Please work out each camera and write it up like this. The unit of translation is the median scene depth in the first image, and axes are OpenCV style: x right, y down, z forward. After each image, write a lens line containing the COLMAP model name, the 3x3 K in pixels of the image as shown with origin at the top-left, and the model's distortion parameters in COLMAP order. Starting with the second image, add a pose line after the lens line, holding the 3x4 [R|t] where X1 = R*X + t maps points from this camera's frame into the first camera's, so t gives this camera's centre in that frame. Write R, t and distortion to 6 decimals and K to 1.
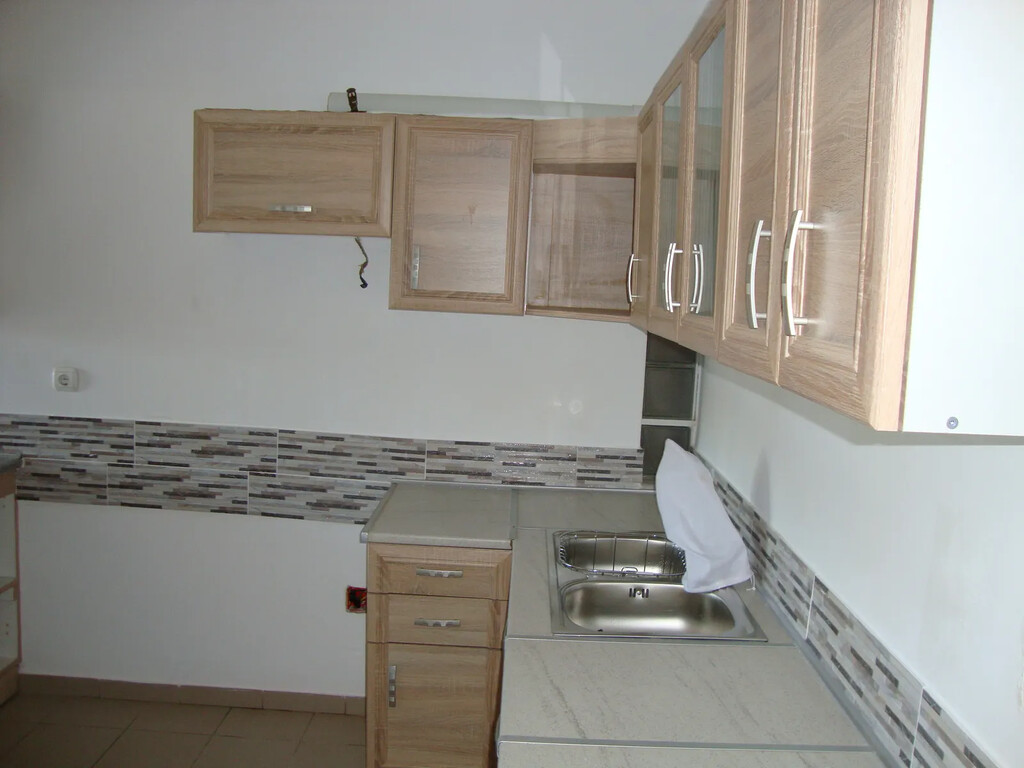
lens RADIAL K [[927.9, 0, 516.4], [0, 927.9, 383.5], [0, 0, 1]] dist [-0.172505, 0.165925]
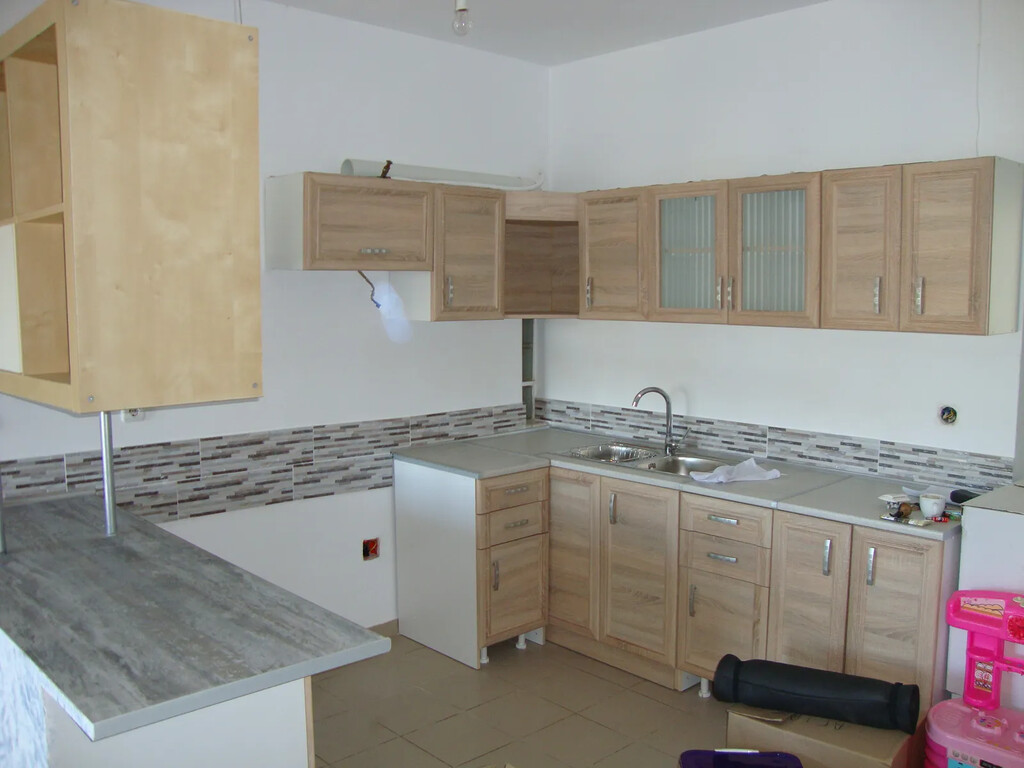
lens RADIAL K [[927.9, 0, 507.4], [0, 927.9, 389.0], [0, 0, 1]] dist [-0.172505, 0.165925]
pose [[0.716367, -0.122063, 0.686963, -0.918928], [0.118725, 0.991545, 0.052376, -0.033880], [-0.687548, 0.044040, 0.724802, -0.086912]]
